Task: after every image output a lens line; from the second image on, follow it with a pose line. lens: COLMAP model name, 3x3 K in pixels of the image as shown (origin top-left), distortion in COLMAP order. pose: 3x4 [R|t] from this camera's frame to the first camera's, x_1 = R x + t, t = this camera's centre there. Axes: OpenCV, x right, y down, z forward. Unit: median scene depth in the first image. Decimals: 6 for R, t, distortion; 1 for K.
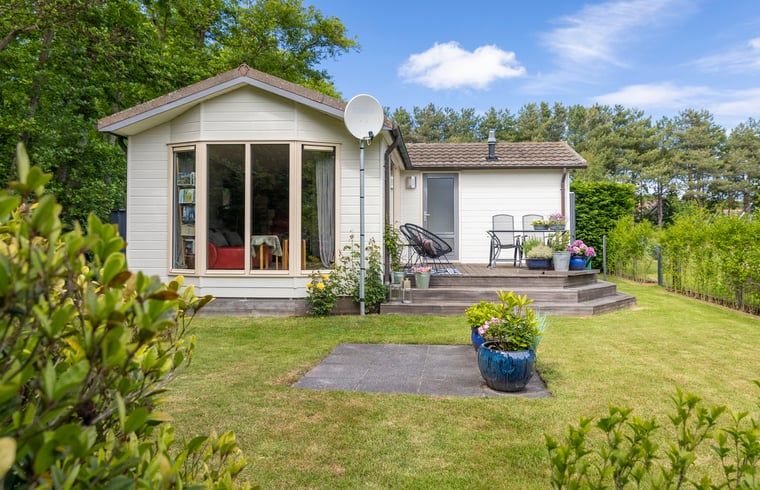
lens RADIAL K [[535.1, 0, 378.0], [0, 535.1, 235.2], [0, 0, 1]] dist [-0.003620, 0.000490]
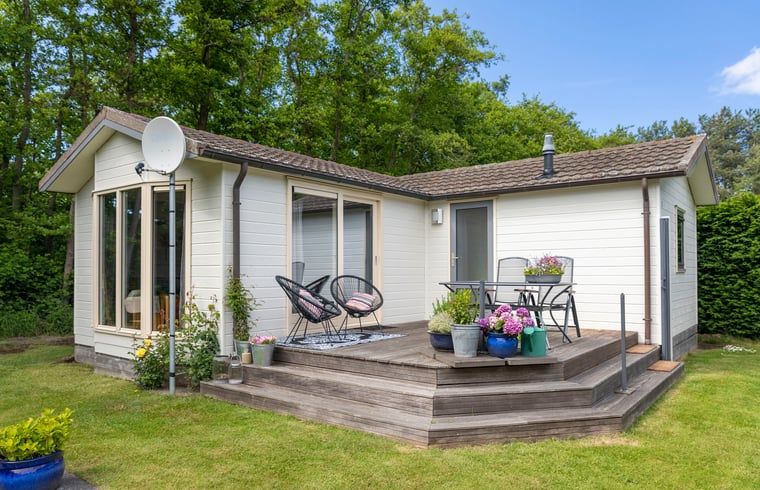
lens RADIAL K [[535.1, 0, 378.0], [0, 535.1, 235.2], [0, 0, 1]] dist [-0.003620, 0.000490]
pose [[0.828850, -0.042766, -0.557834, 0.628945], [0.002793, 0.997378, -0.072313, -0.024566], [0.559464, 0.058378, 0.826796, 0.475459]]
